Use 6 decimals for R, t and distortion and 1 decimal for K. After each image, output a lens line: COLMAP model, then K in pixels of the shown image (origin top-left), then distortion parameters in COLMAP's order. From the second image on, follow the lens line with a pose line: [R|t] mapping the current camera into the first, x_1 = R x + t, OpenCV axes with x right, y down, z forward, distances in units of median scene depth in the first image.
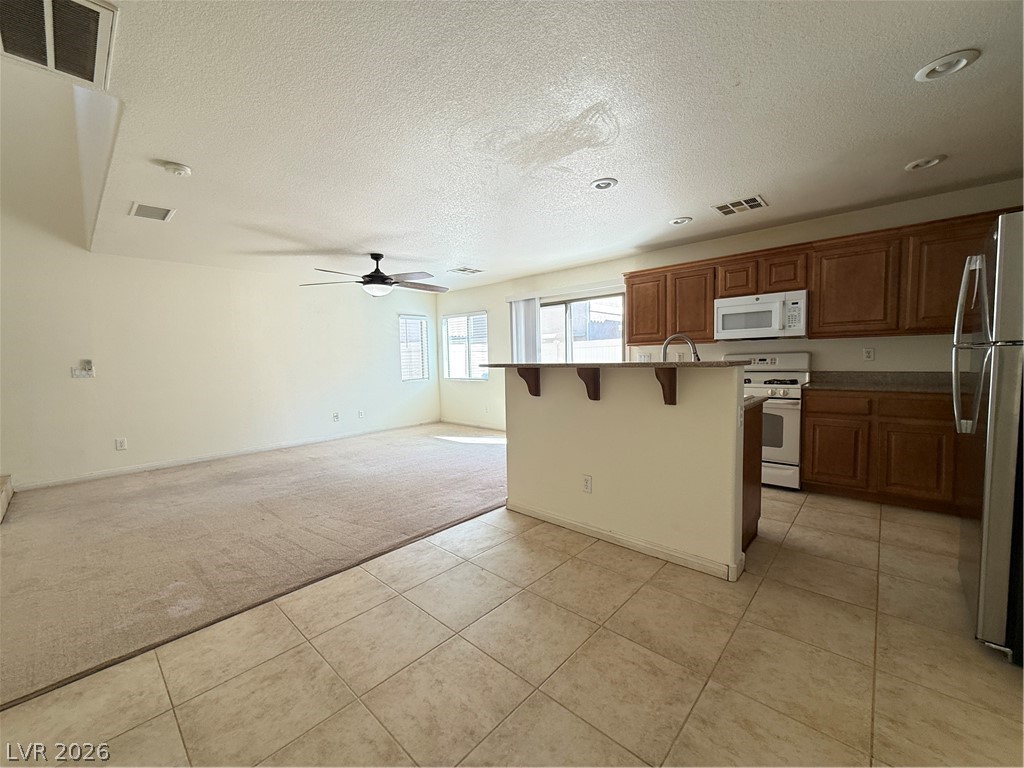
lens RADIAL K [[407.5, 0, 513.9], [0, 407.5, 383.7], [0, 0, 1]] dist [-0.000958, 0.000732]
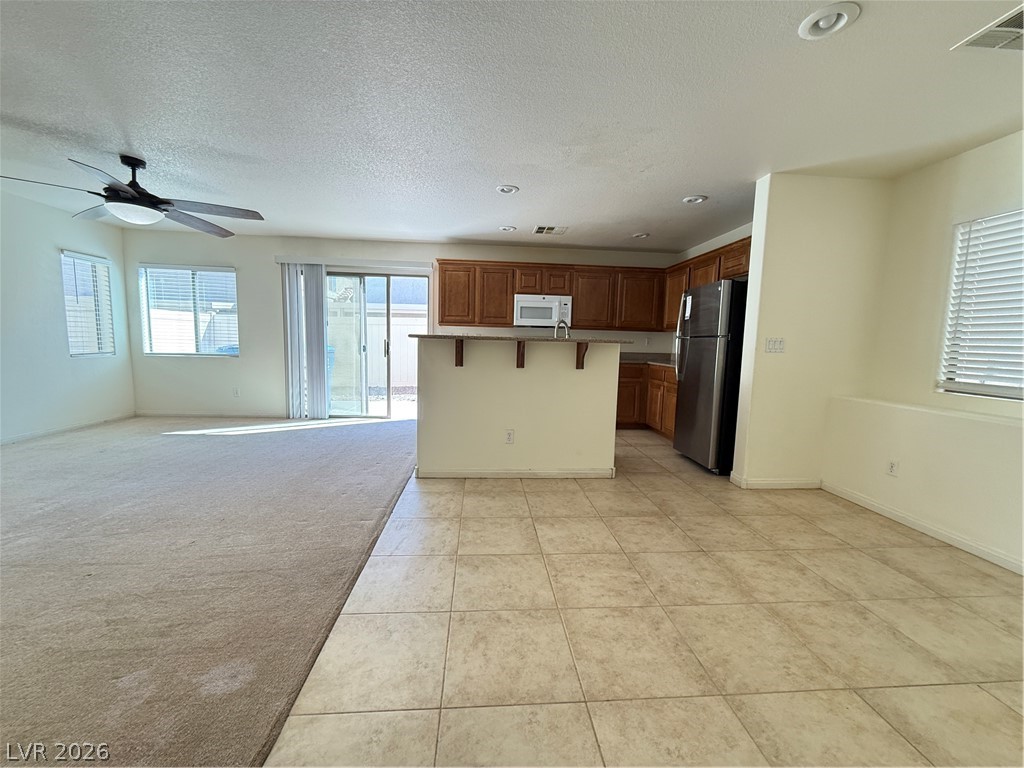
lens RADIAL K [[407.5, 0, 512.5], [0, 407.5, 384.0], [0, 0, 1]] dist [-0.000958, 0.000732]
pose [[0.682555, -0.035990, 0.729948, -0.527206], [0.005914, 0.999026, 0.043727, 0.025816], [-0.730811, -0.025529, 0.682103, 0.122166]]
